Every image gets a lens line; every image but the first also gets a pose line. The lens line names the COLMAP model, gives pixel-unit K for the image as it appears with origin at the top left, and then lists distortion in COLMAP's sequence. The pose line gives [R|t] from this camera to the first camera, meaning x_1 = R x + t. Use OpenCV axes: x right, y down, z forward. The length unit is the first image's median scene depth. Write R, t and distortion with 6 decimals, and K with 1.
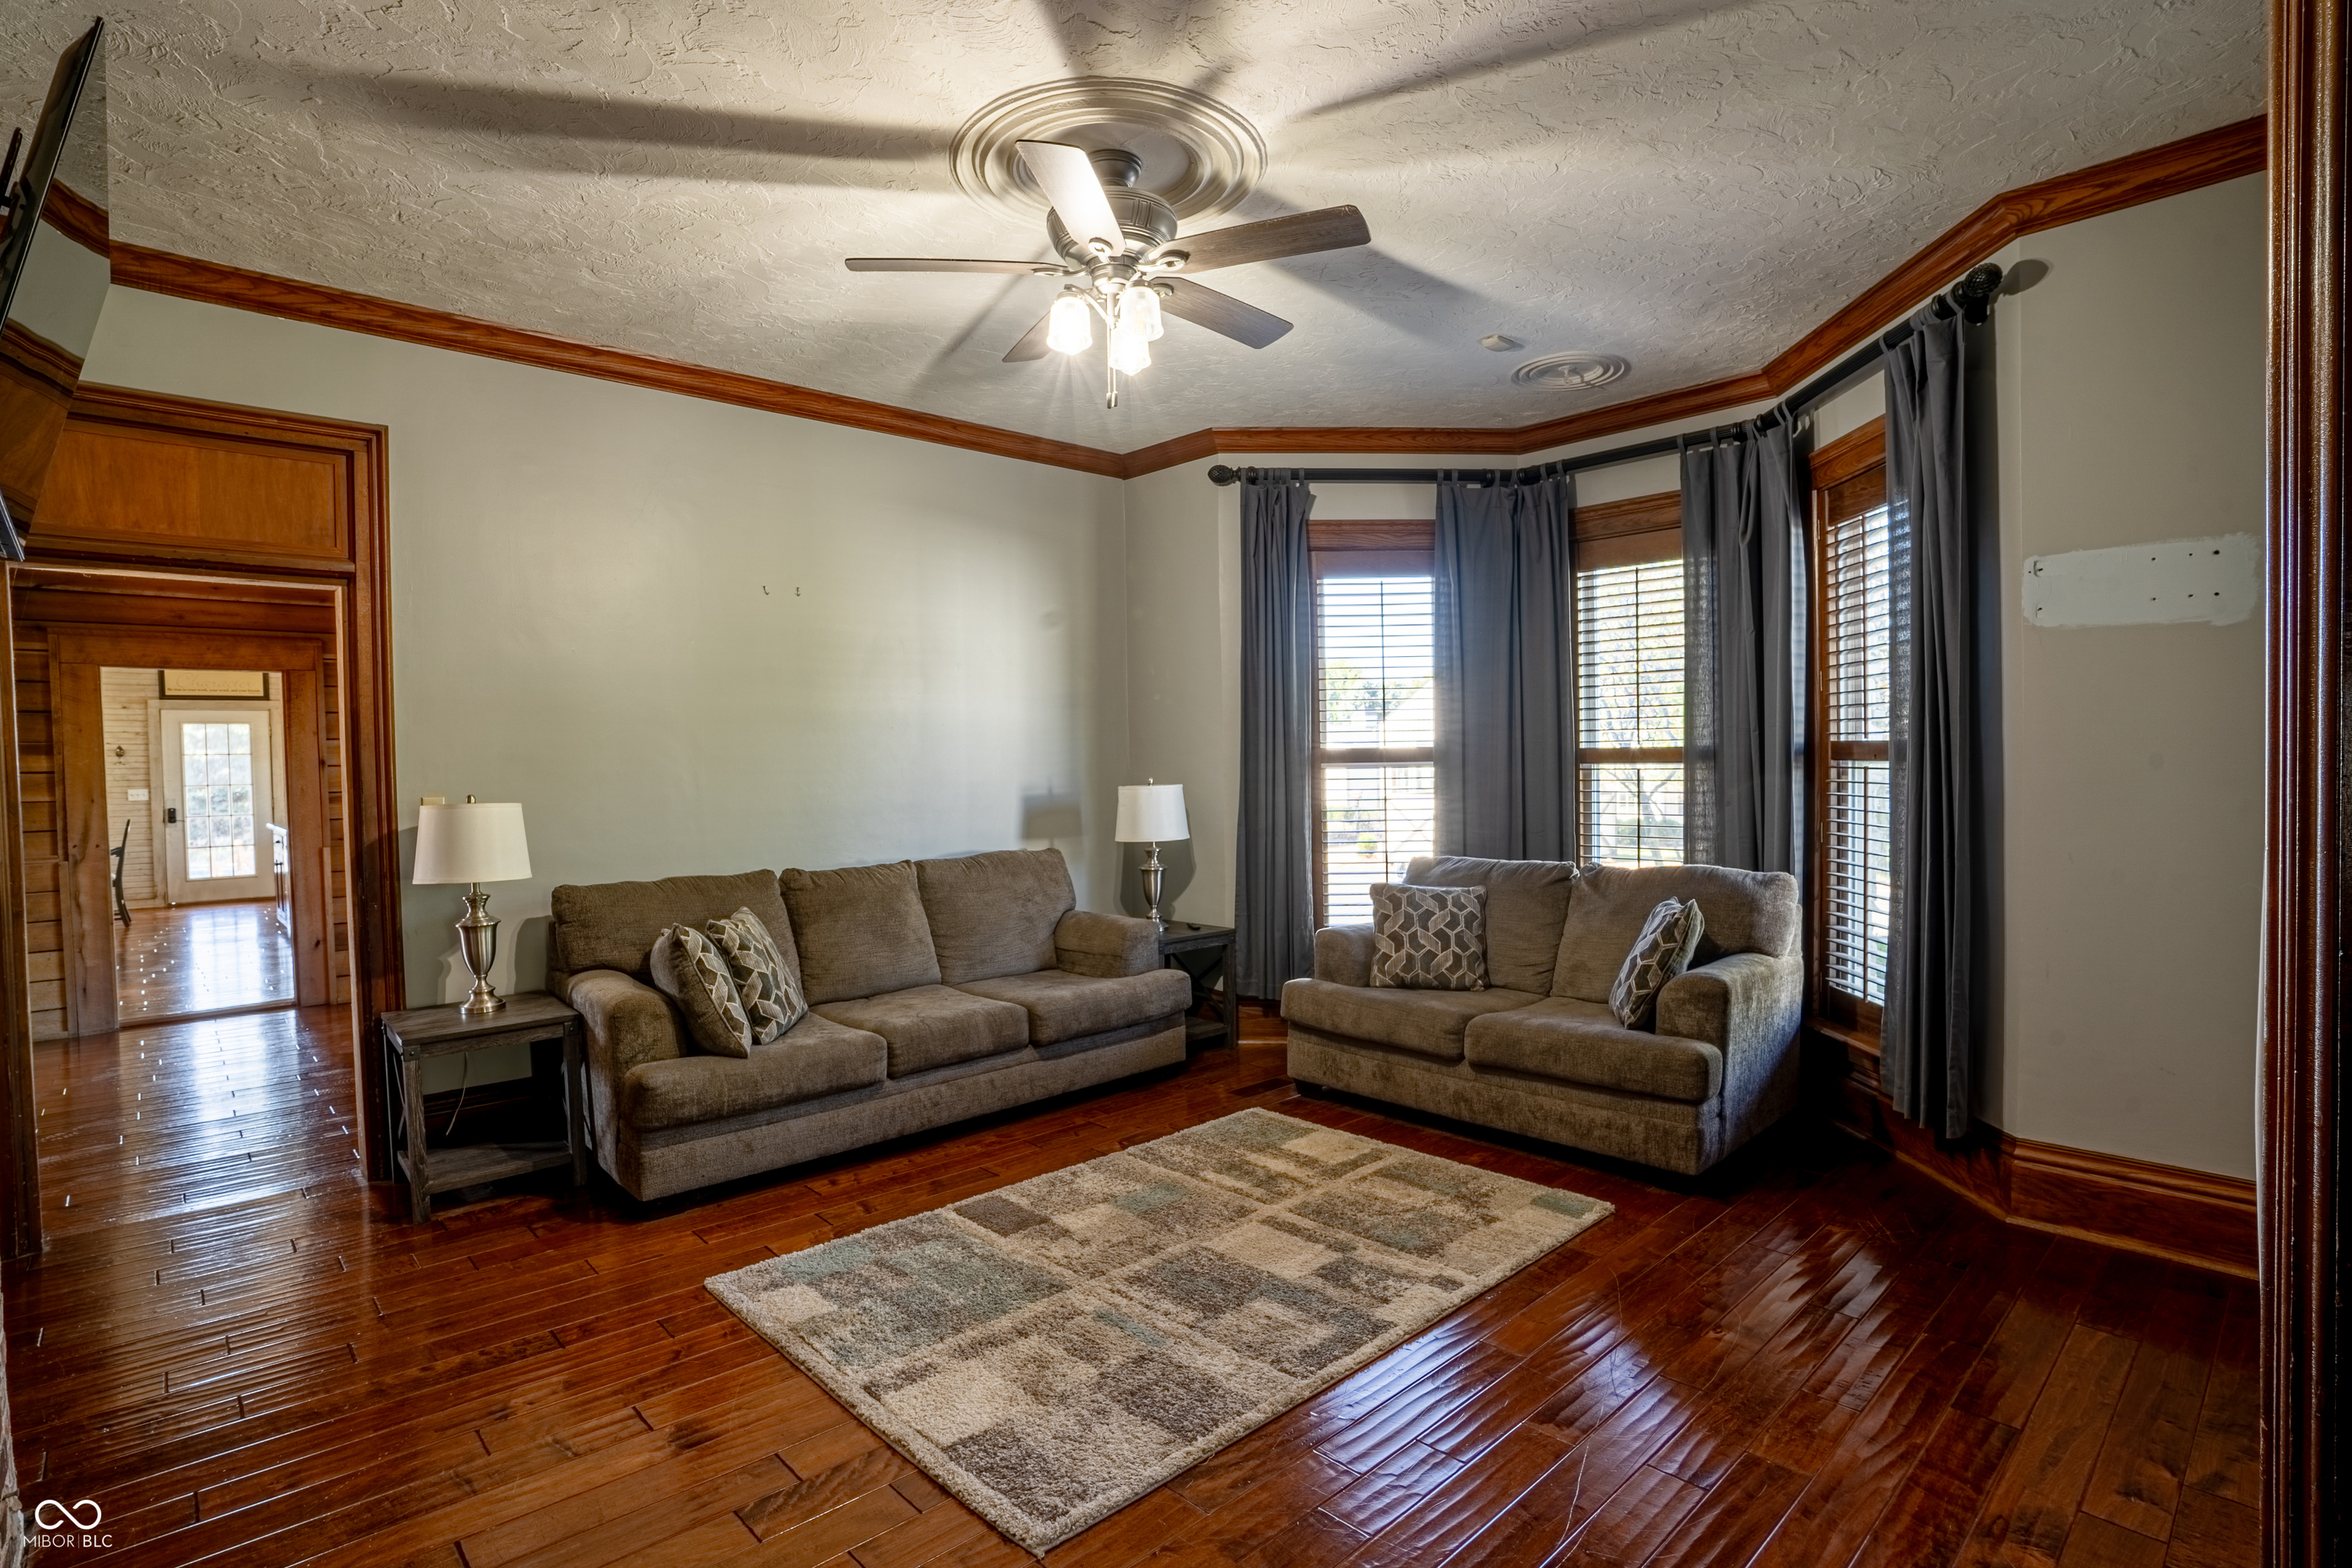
lens RADIAL K [[1143.5, 0, 1178.9], [0, 1143.5, 781.7], [0, 0, 1]] dist [-0.001165, 0.000249]
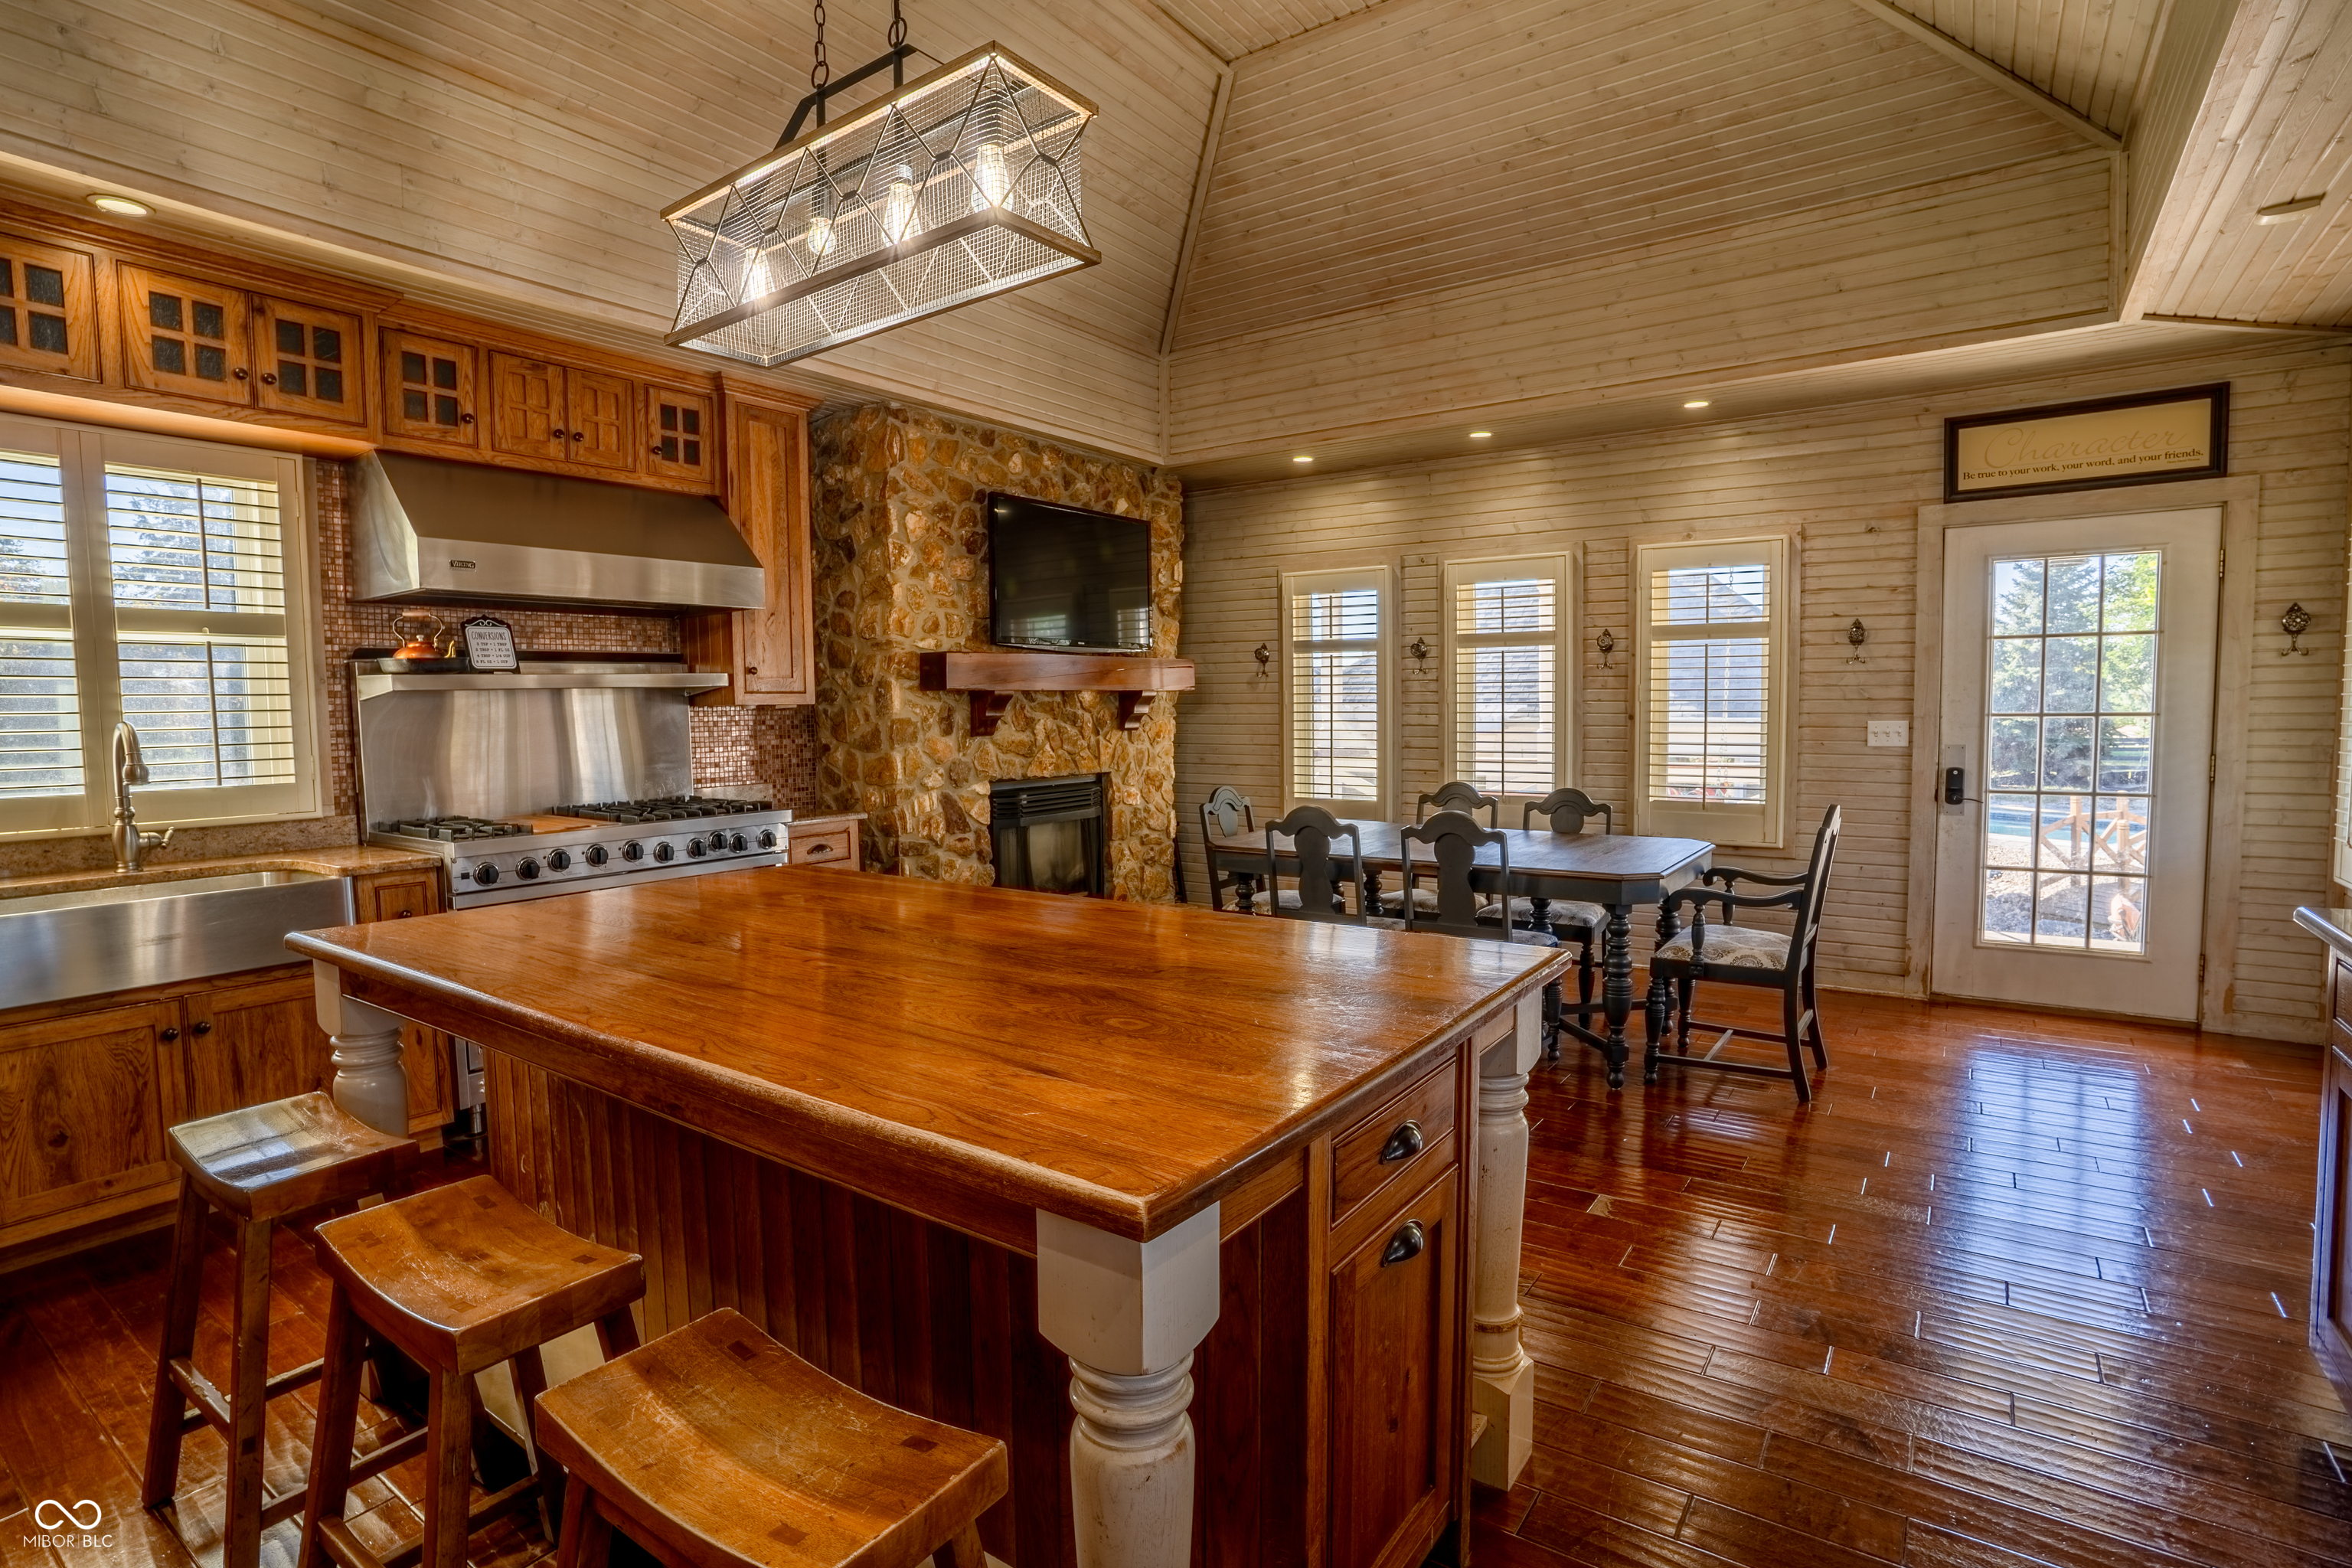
lens RADIAL K [[1143.5, 0, 1176.9], [0, 1143.5, 779.0], [0, 0, 1]] dist [-0.001165, 0.000249]
pose [[0.224284, 0.073429, -0.971753, -0.545233], [-0.015217, 0.997300, 0.071847, 0.001701], [0.974405, -0.001327, 0.224796, 0.635987]]
